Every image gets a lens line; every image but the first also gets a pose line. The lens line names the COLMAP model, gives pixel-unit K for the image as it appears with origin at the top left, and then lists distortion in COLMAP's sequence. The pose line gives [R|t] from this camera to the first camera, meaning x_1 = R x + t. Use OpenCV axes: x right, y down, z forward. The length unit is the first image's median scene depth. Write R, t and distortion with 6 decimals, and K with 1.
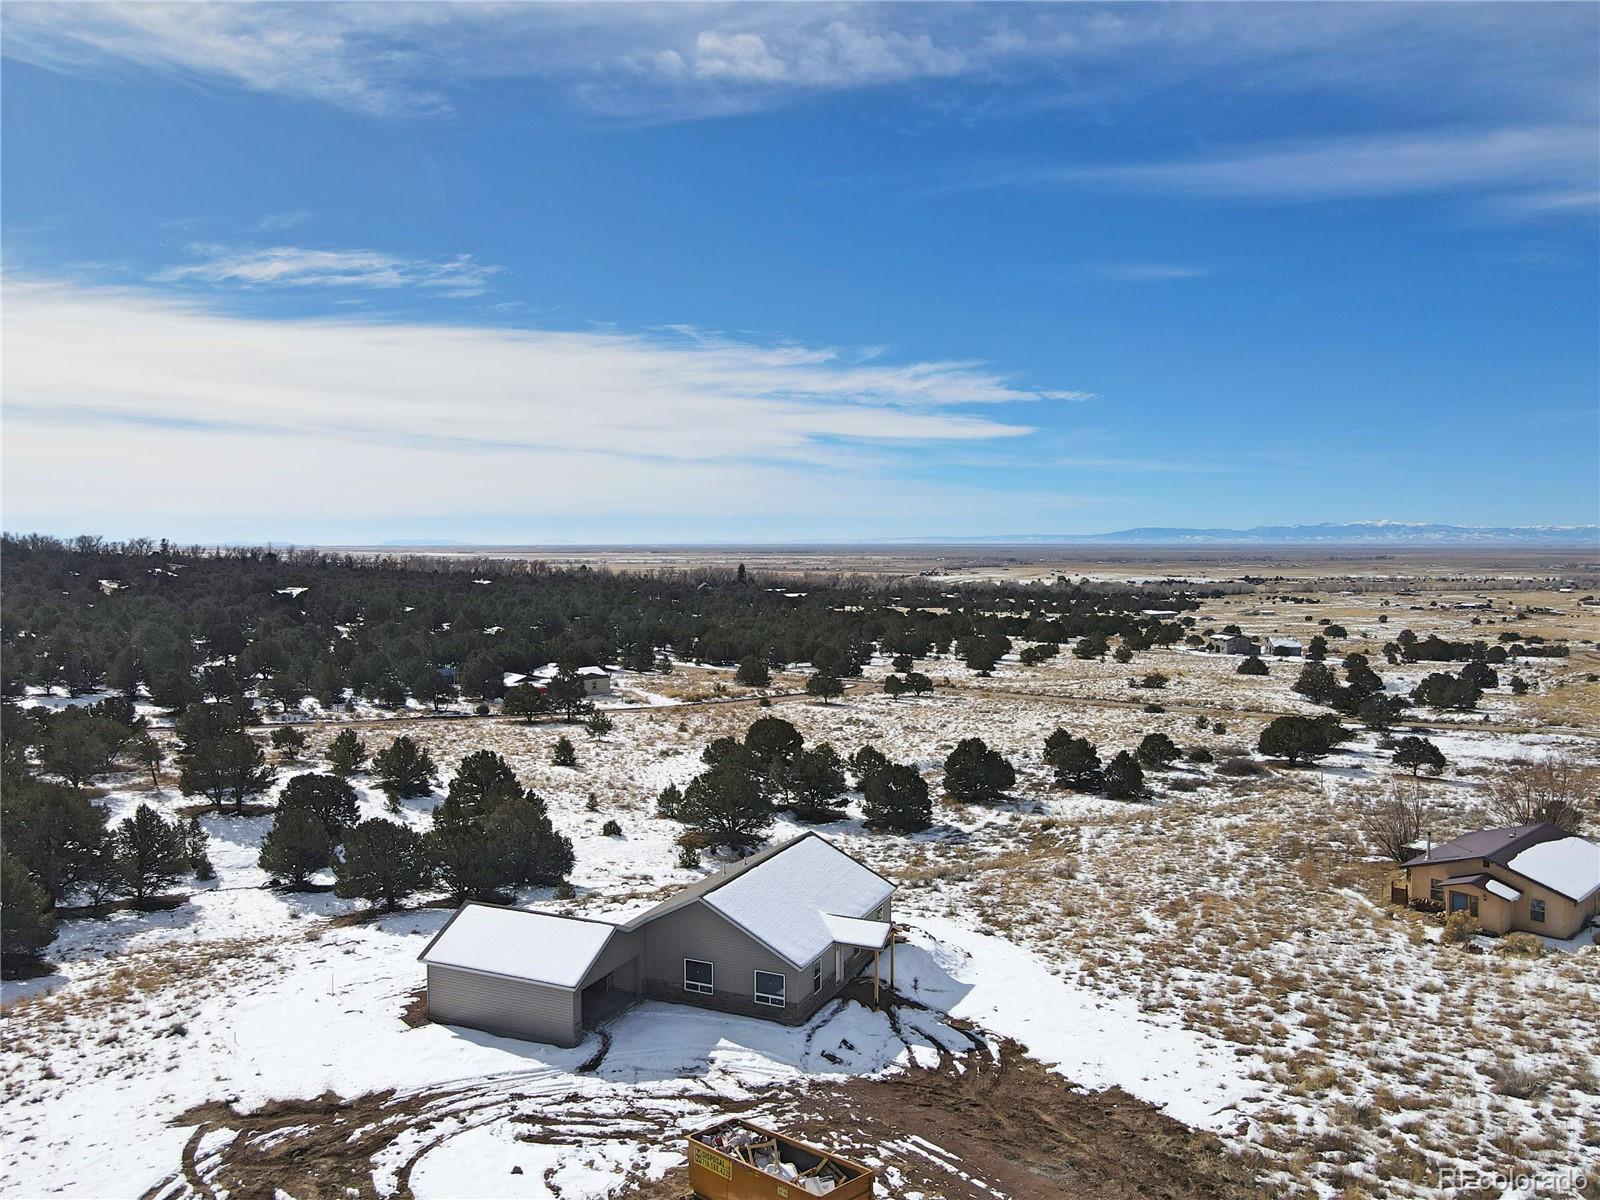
lens RADIAL K [[1202.0, 0, 774.0], [0, 1202.0, 598.4], [0, 0, 1]] dist [0.007365, 0.005523]
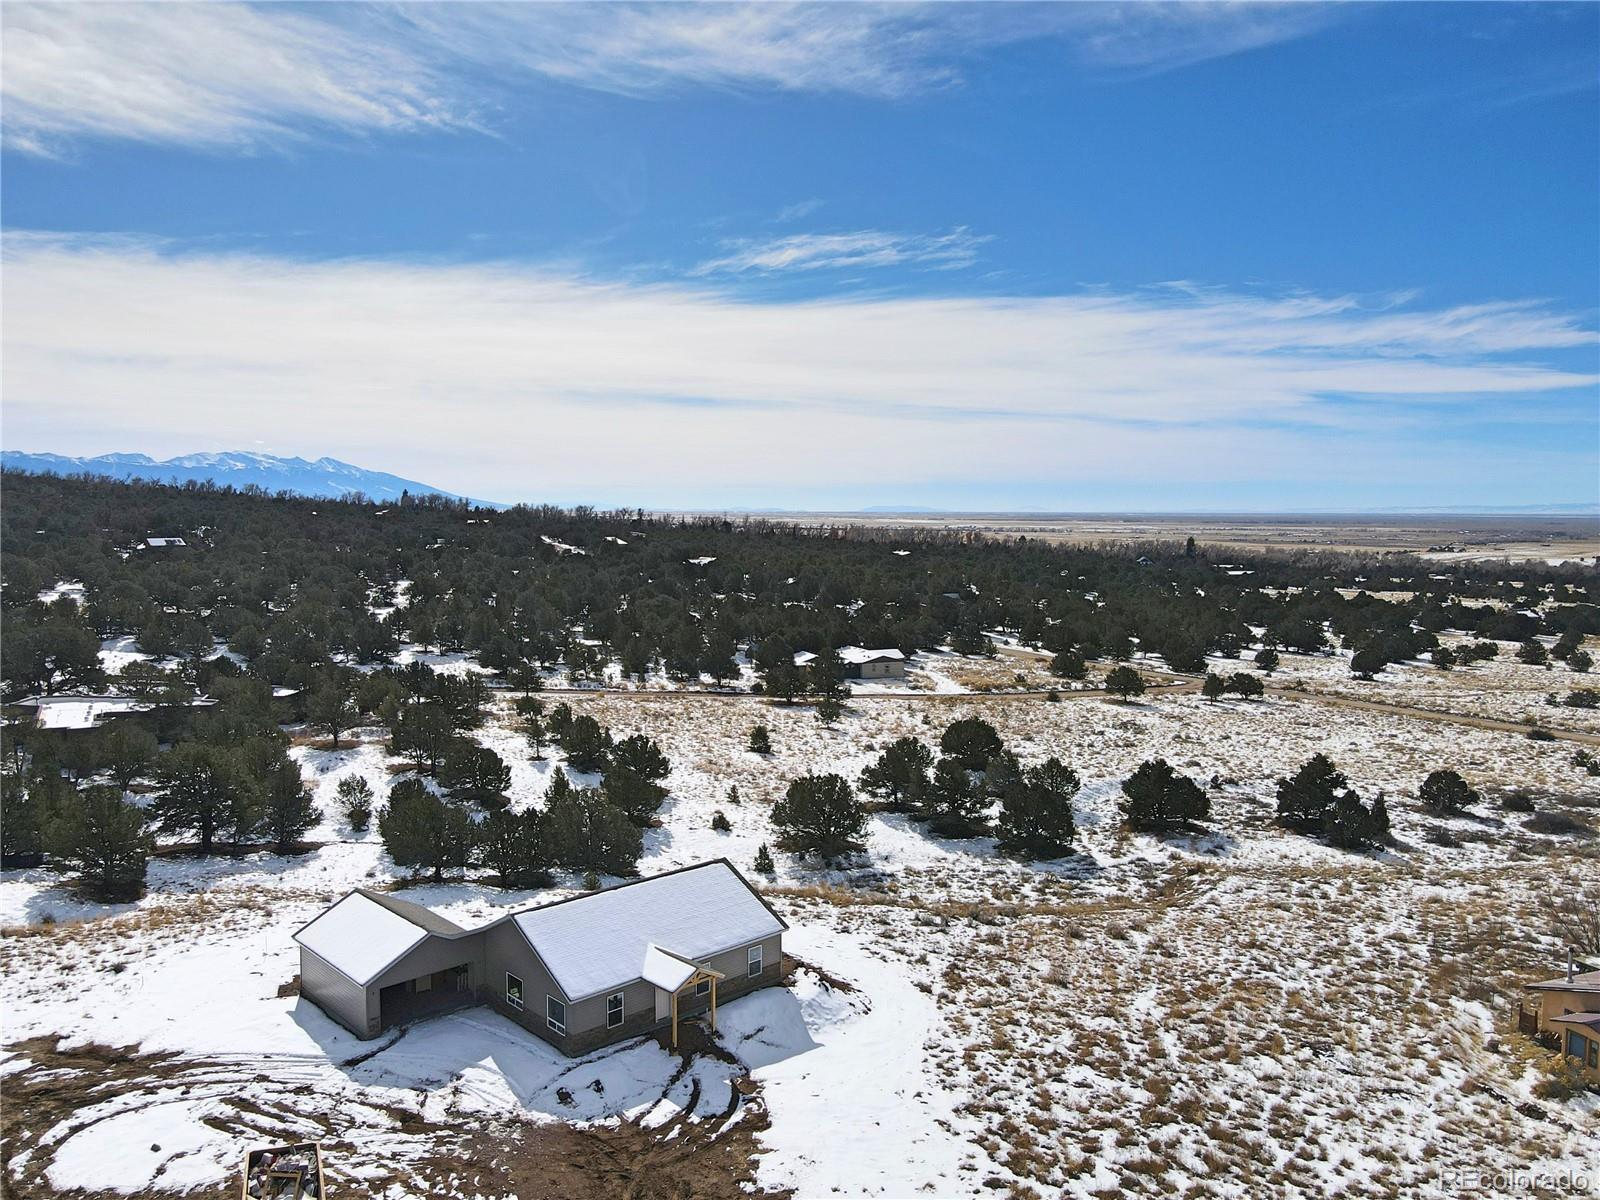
lens RADIAL K [[1186.7, 0, 767.7], [0, 1186.7, 603.5], [0, 0, 1]] dist [0.012384, 0.004595]
pose [[0.921478, 0.036589, -0.386703, 0.469222], [-0.023976, 0.999013, 0.037392, -0.056425], [0.387690, -0.025184, 0.921446, 0.135935]]
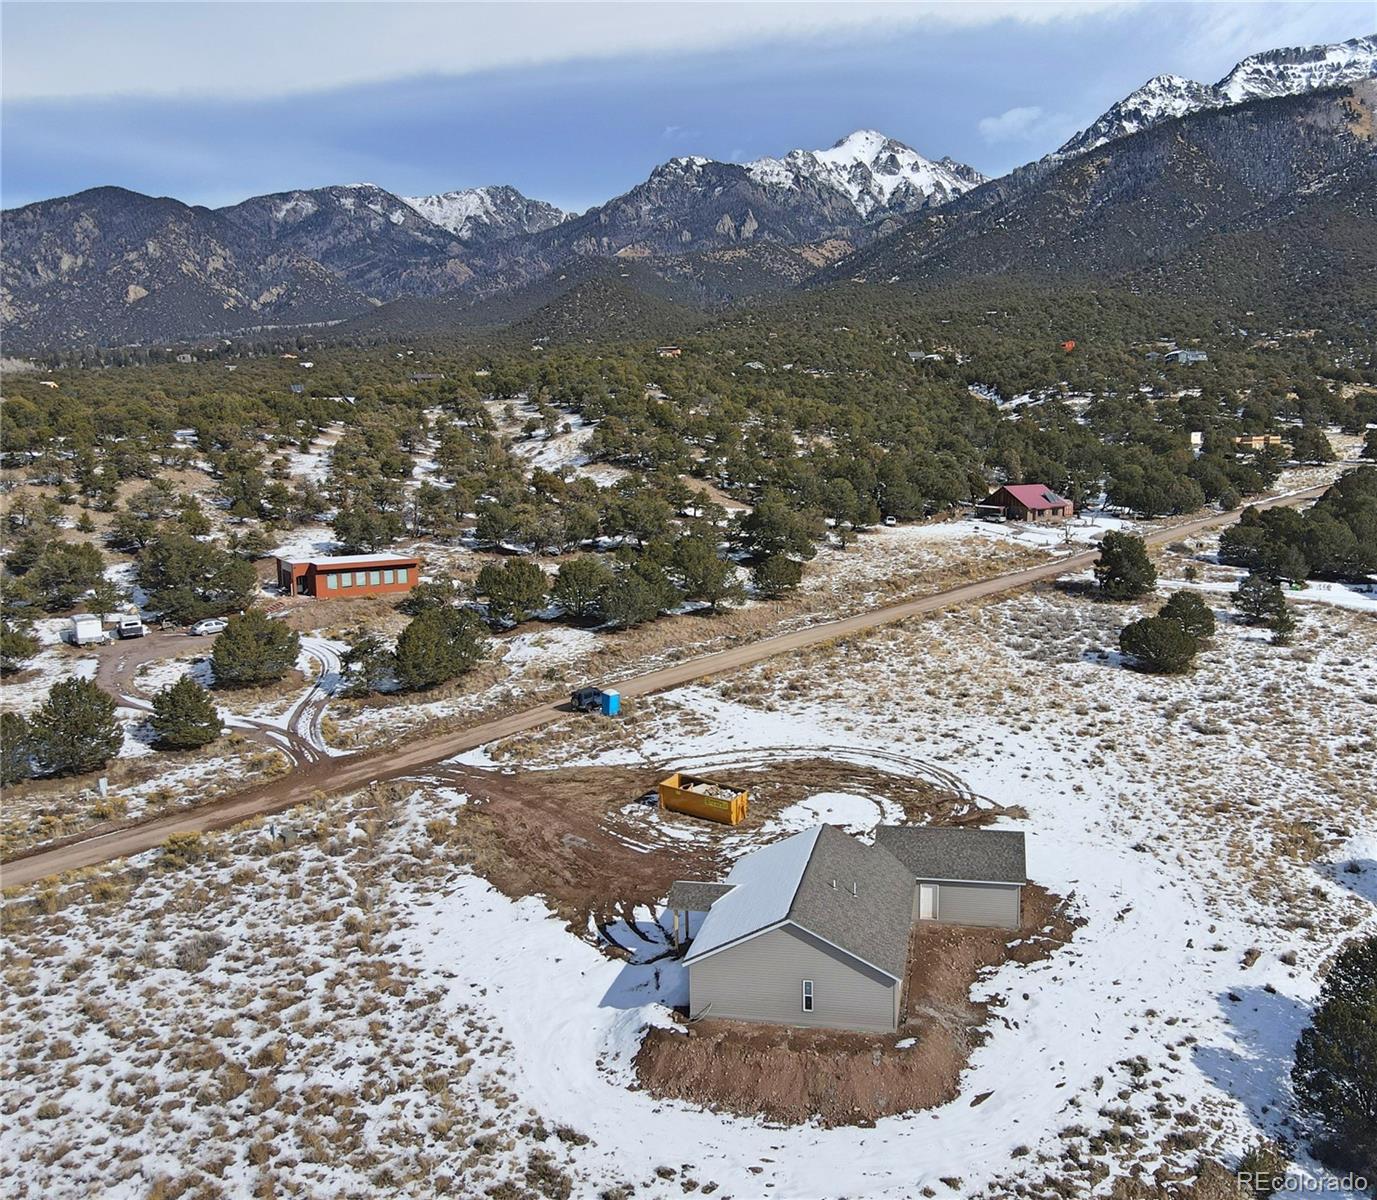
lens RADIAL K [[1195.6, 0, 780.5], [0, 1195.6, 597.0], [0, 0, 1]] dist [0.009963, 0.016223]
pose [[-0.965550, 0.042826, -0.256668, 0.257769], [-0.007045, 0.981700, 0.190306, -0.192094], [0.260121, 0.185558, -0.947579, 1.886625]]
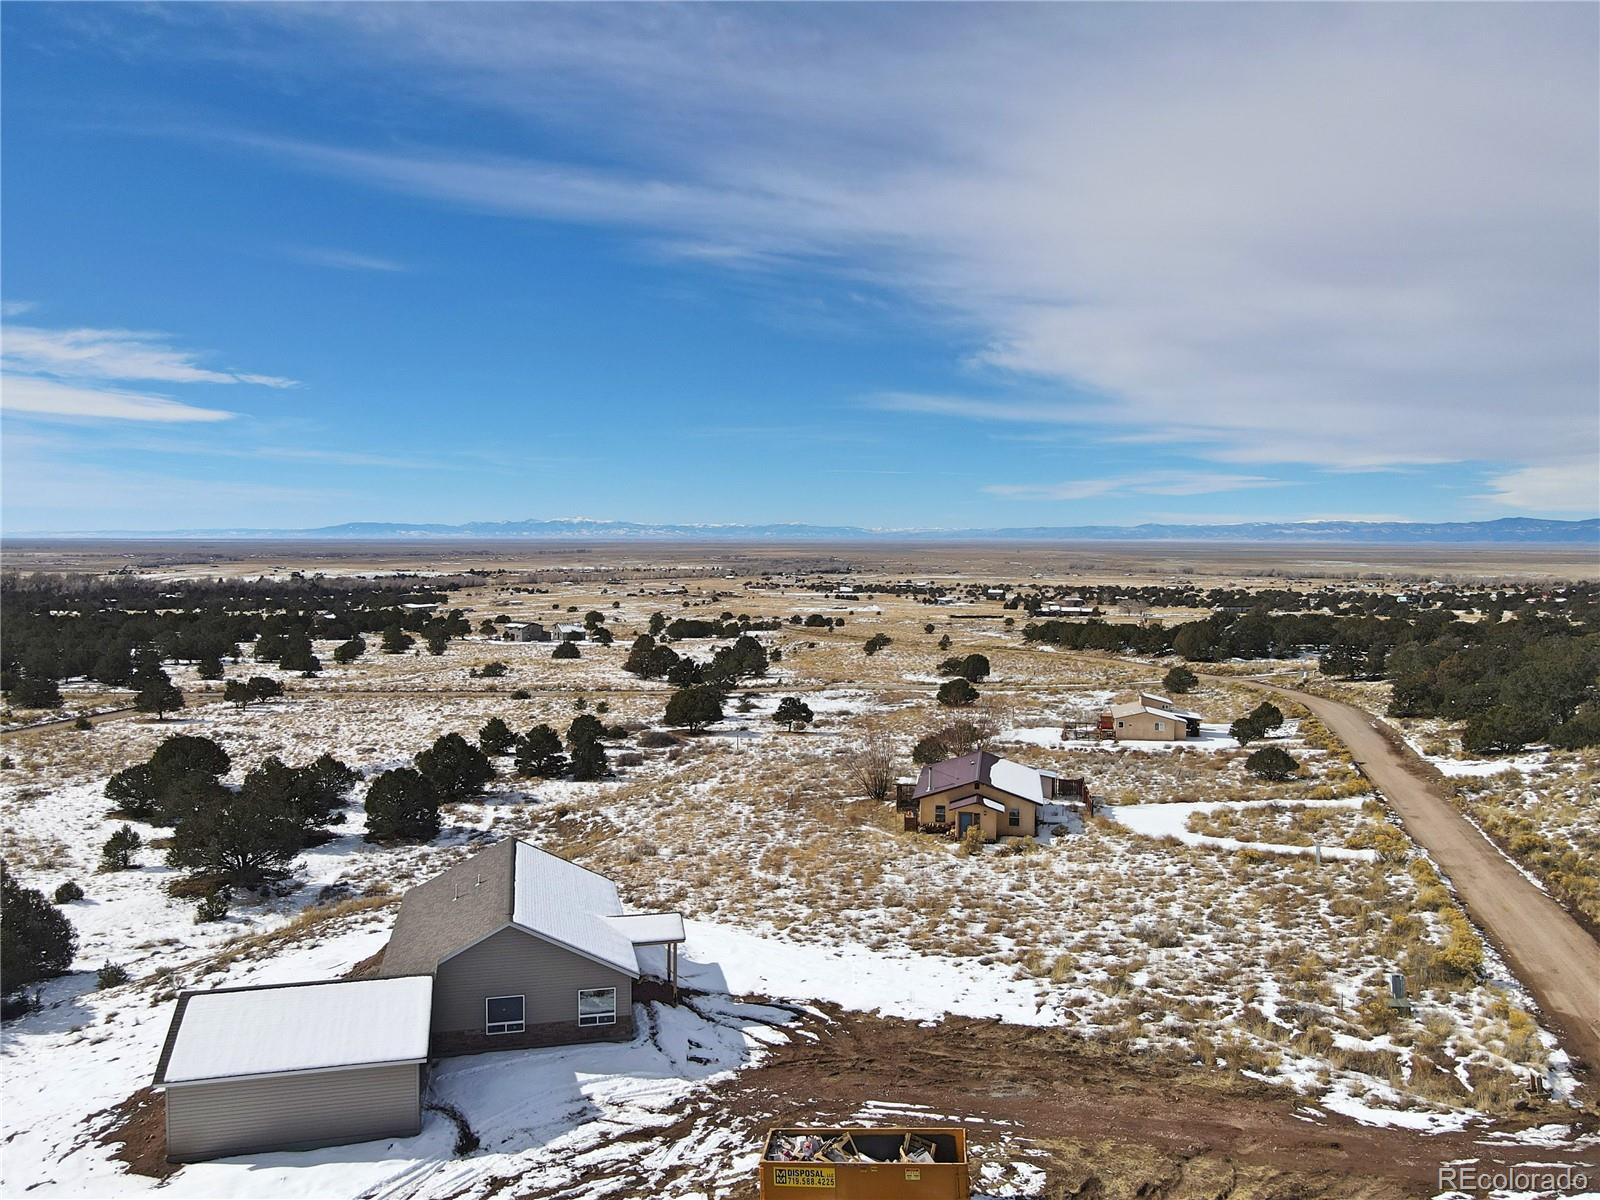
lens RADIAL K [[1200.7, 0, 800.0], [0, 1200.7, 600.0], [0, 0, 1]] dist [0.015387, 0.005104]
pose [[0.795334, -0.030556, 0.605400, -0.367793], [0.027190, 0.999522, 0.014728, 0.008650], [-0.605561, 0.004747, 0.795785, 0.164665]]
